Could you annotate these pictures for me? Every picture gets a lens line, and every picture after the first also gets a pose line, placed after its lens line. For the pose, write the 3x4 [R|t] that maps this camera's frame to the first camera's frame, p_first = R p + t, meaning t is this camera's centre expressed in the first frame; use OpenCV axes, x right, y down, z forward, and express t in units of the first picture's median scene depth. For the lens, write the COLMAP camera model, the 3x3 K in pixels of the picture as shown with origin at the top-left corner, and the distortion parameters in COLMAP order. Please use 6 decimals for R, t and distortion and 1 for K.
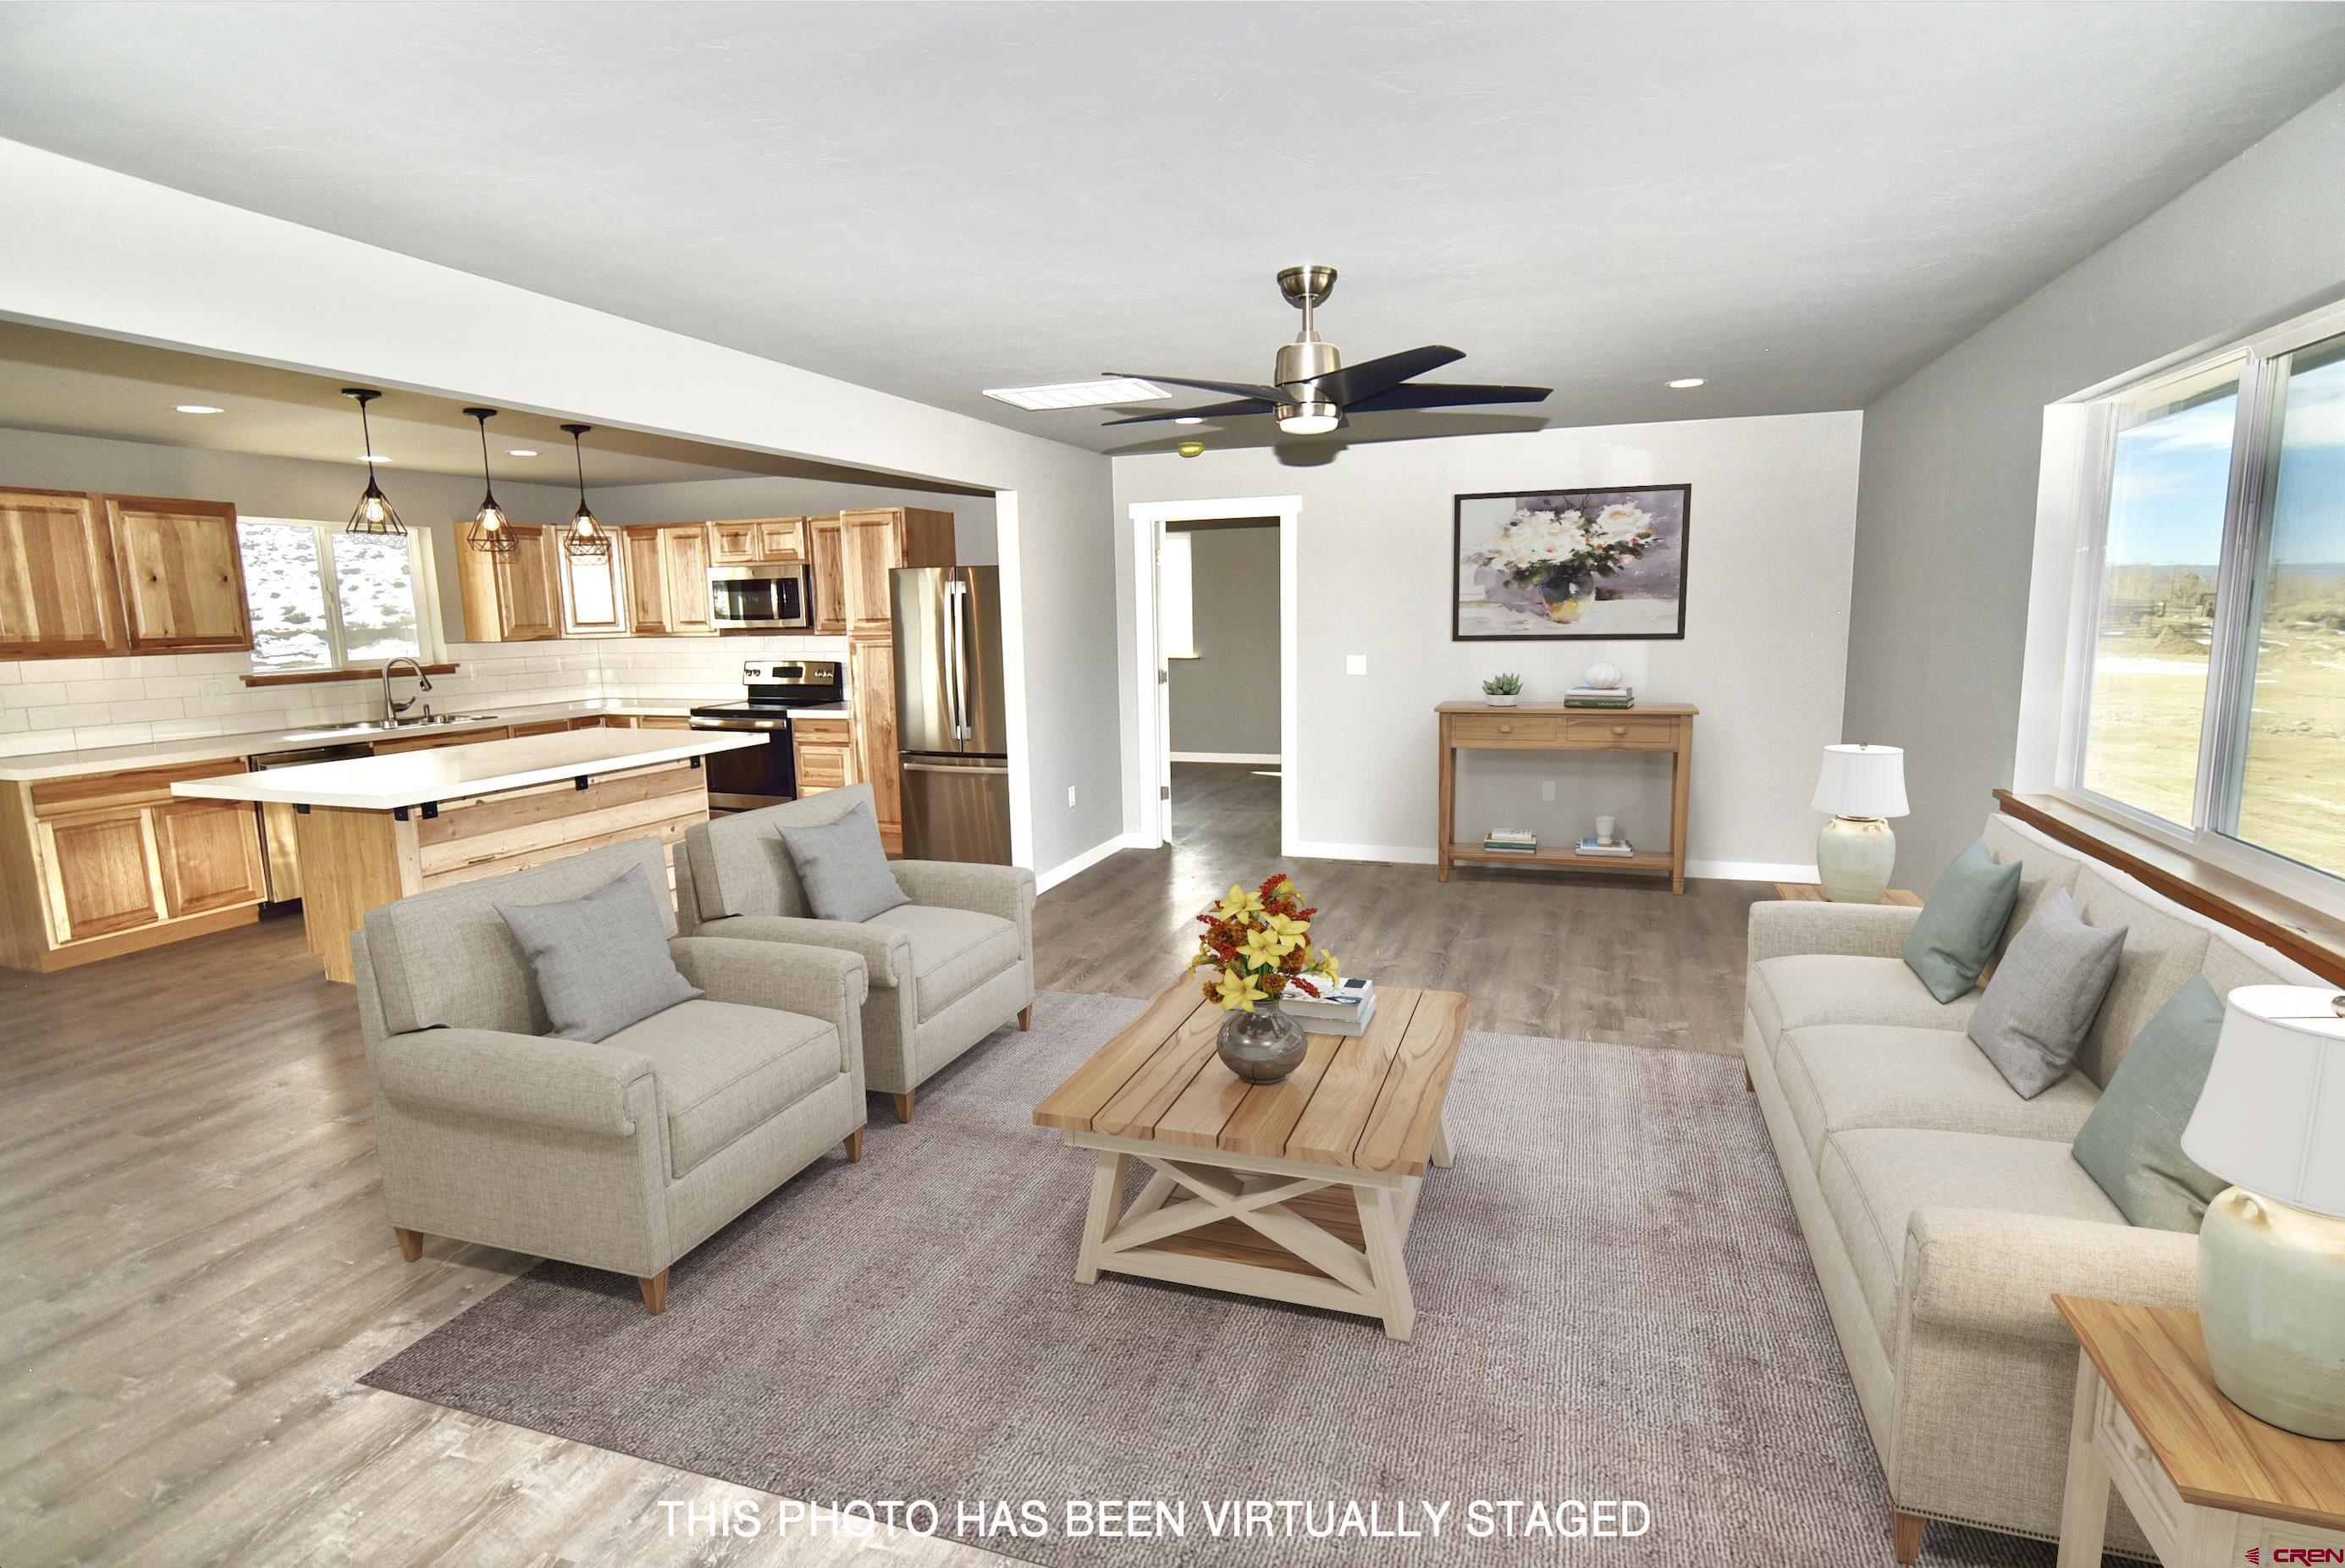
lens RADIAL K [[1177.5, 0, 1166.5], [0, 1177.5, 788.7], [0, 0, 1]] dist [-0.003628, 0.002429]
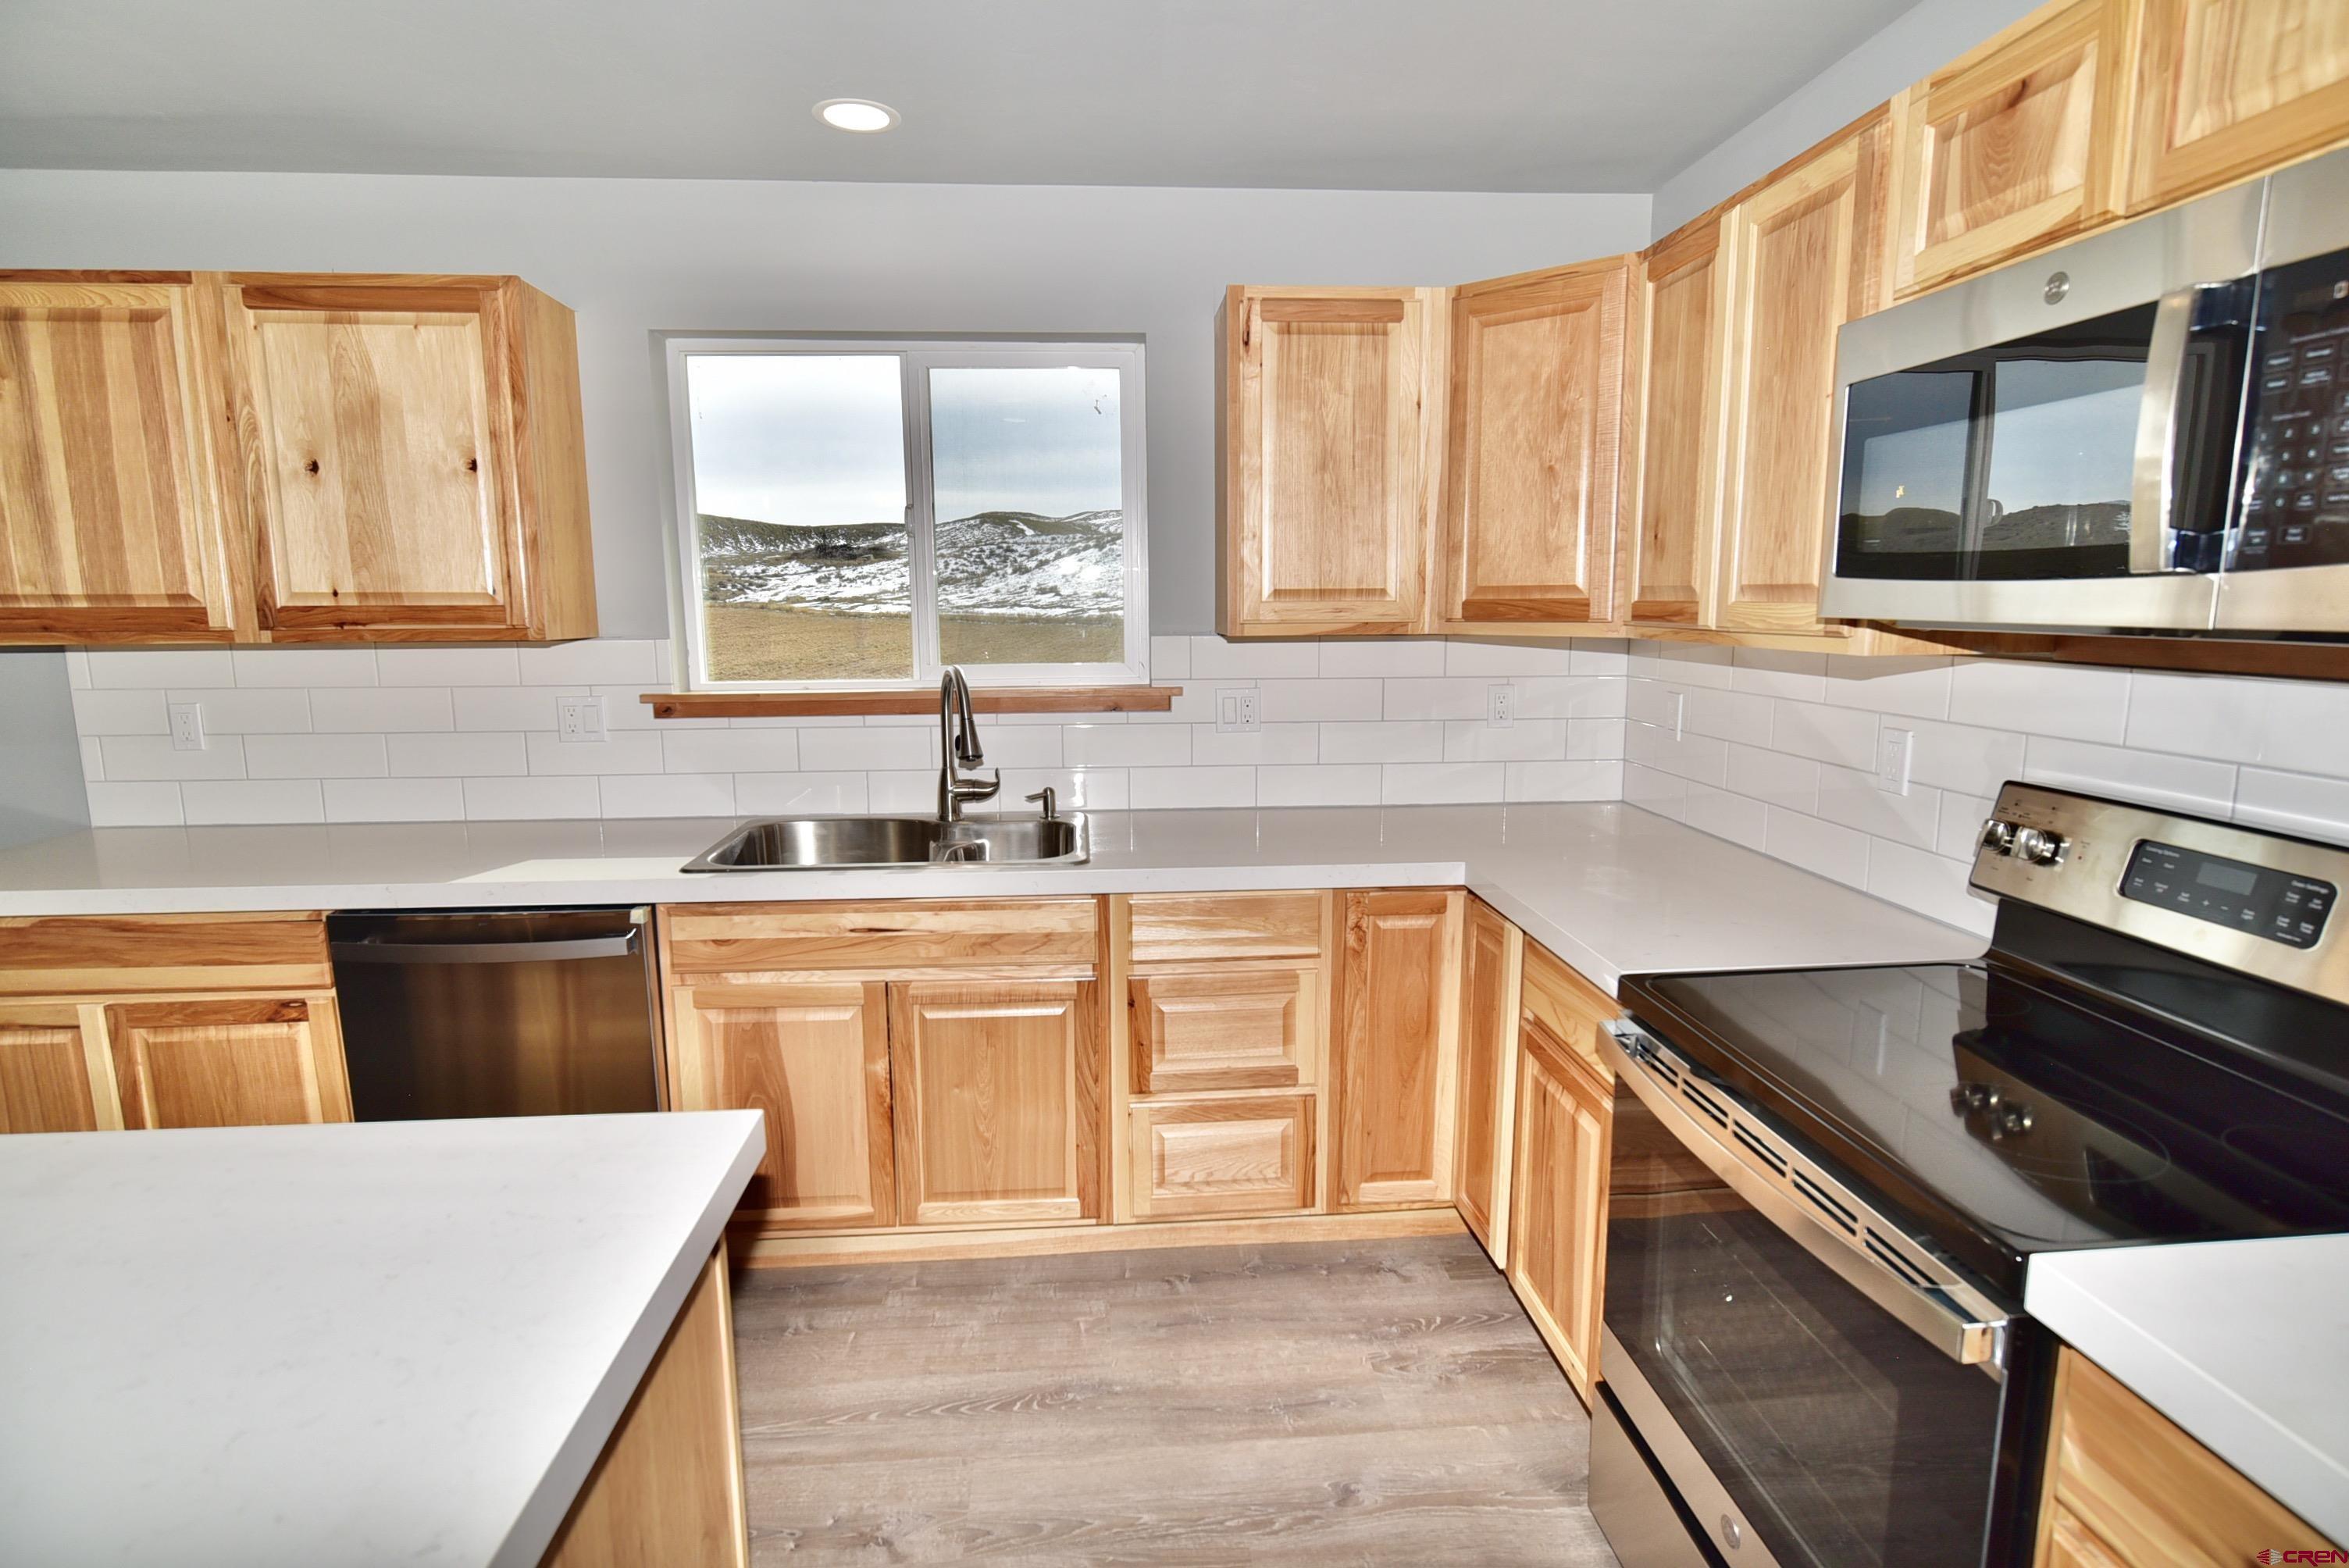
lens RADIAL K [[1177.2, 0, 1174.0], [0, 1177.2, 783.7], [0, 0, 1]] dist [-0.008272, 0.002532]
pose [[0.404437, 0.160256, -0.900416, -0.266274], [-0.142755, 0.983522, 0.110927, -0.127510], [0.903356, 0.083676, 0.420650, 0.903704]]
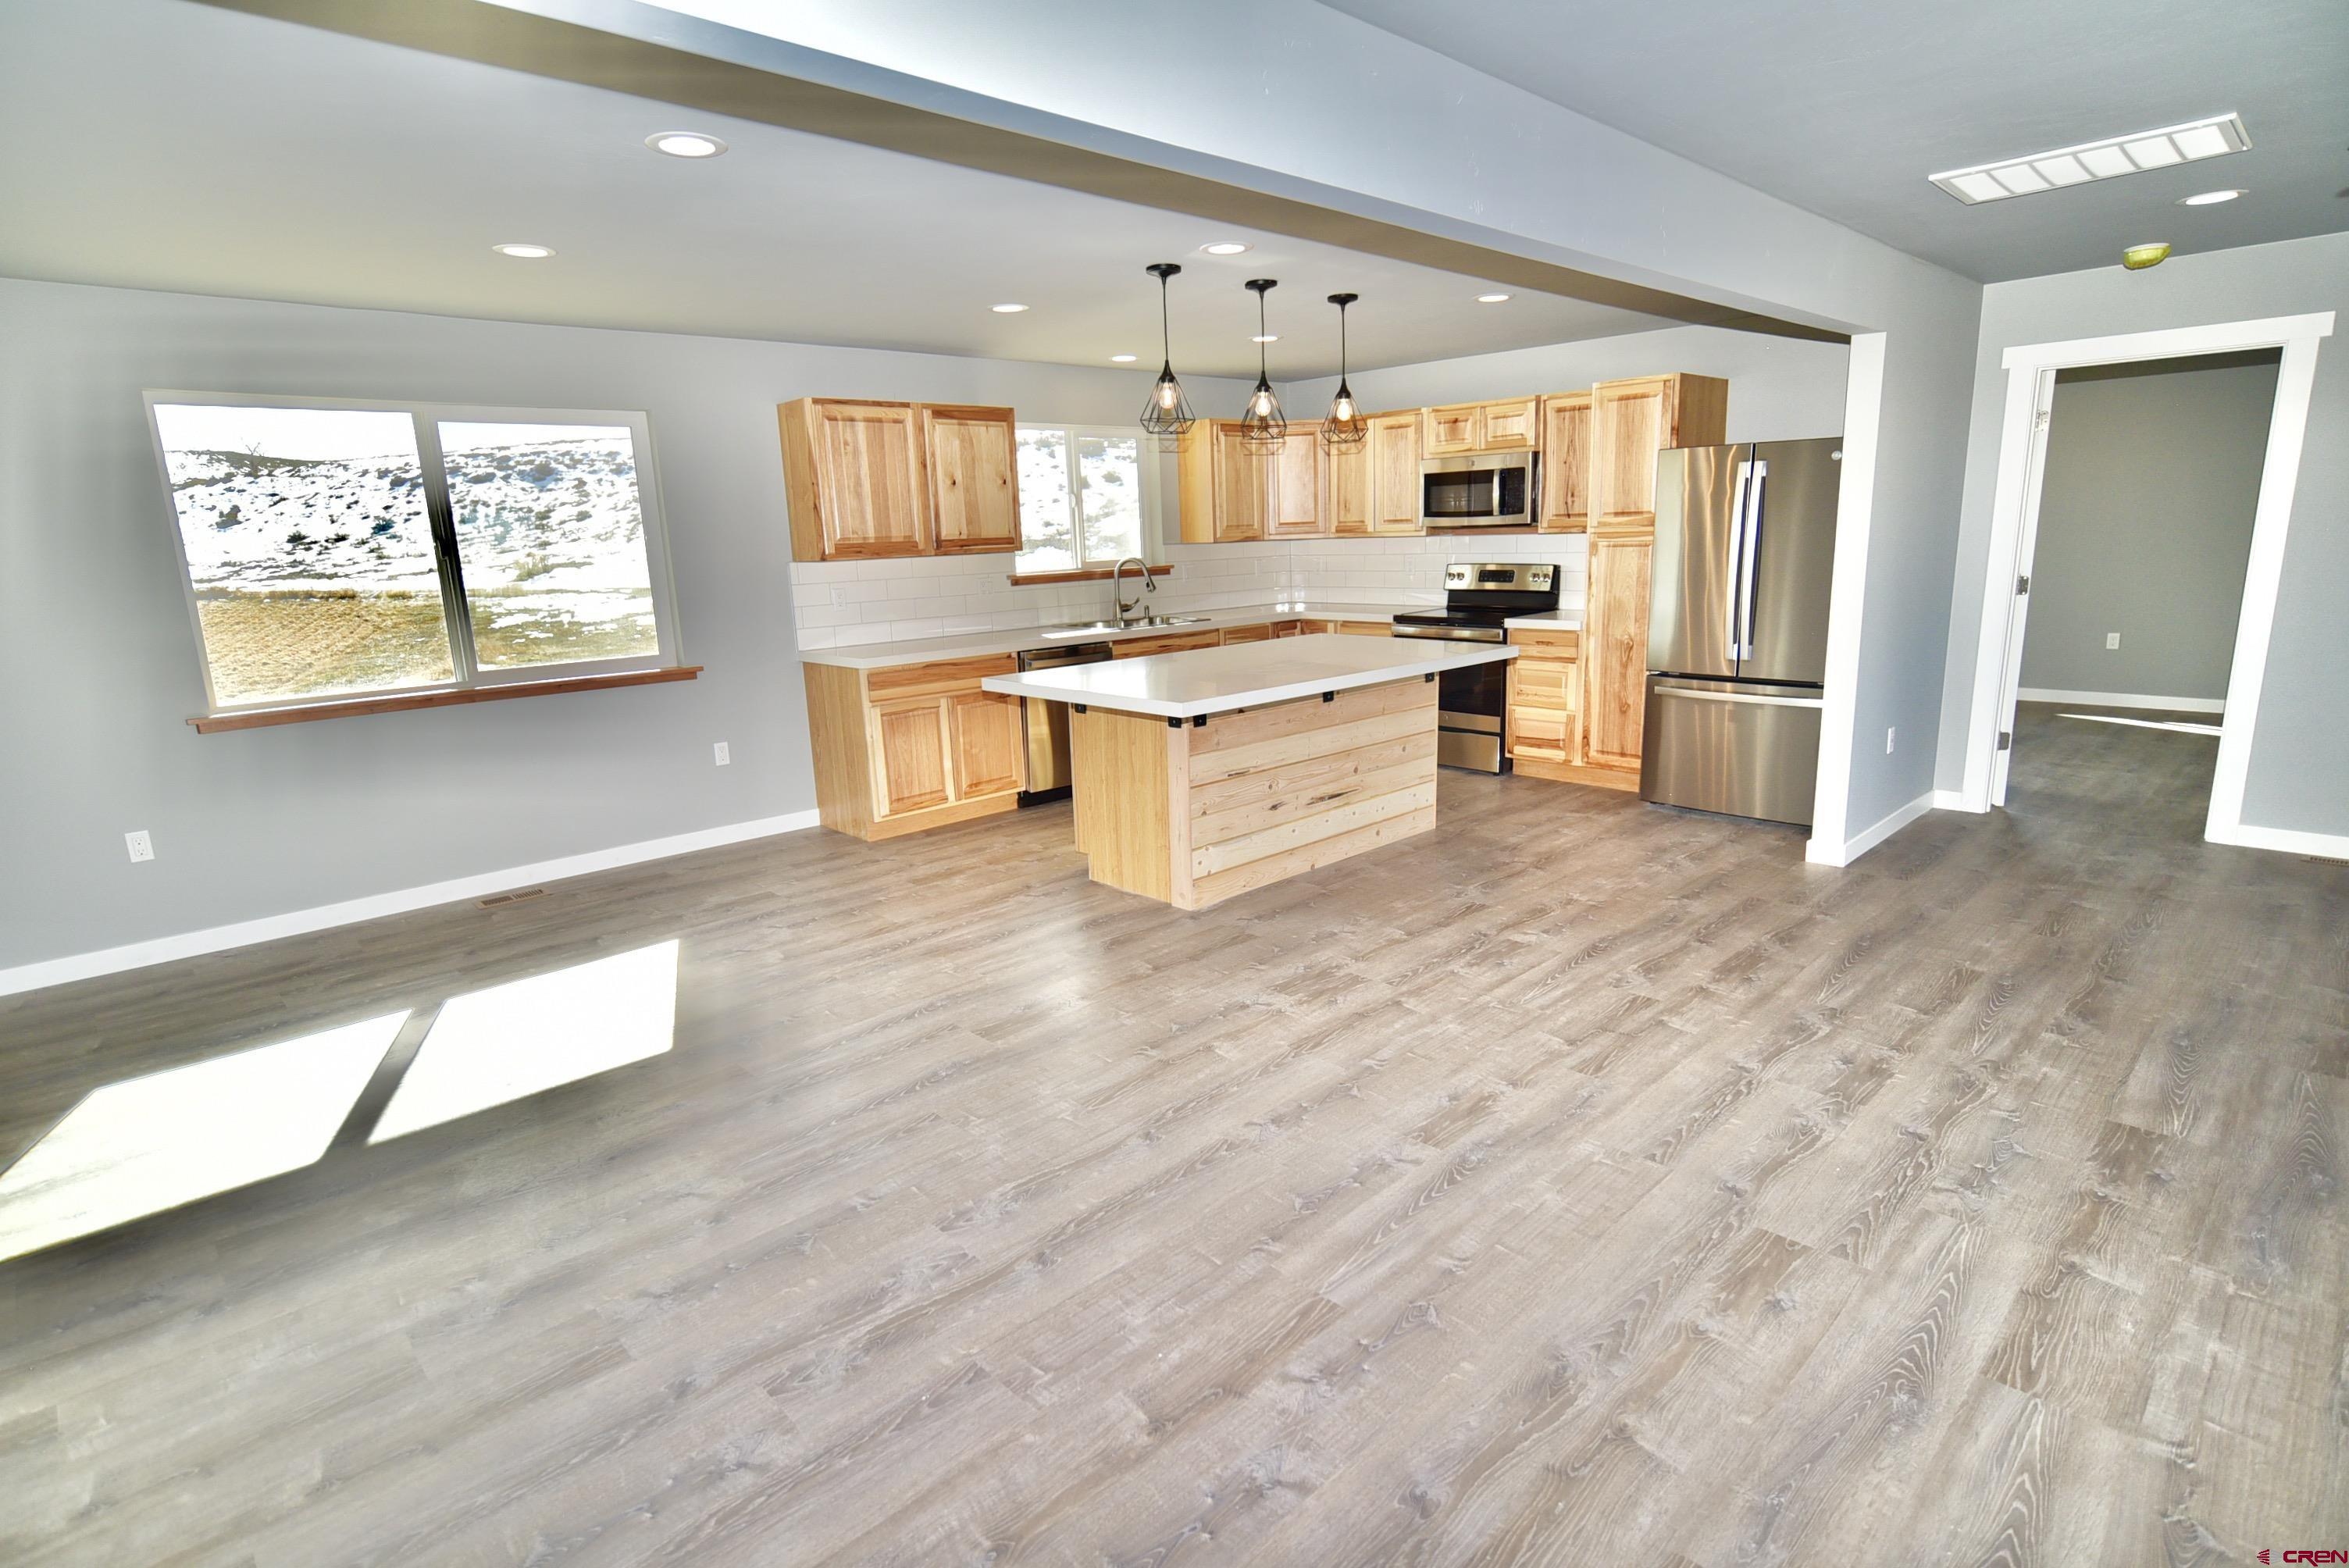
lens RADIAL K [[1177.2, 0, 1174.0], [0, 1177.2, 783.7], [0, 0, 1]] dist [-0.008272, 0.002532]
pose [[0.892926, 0.083392, -0.442412, -0.151120], [-0.051425, 0.995156, 0.083788, -0.005119], [0.447256, -0.052065, 0.892889, 0.097640]]
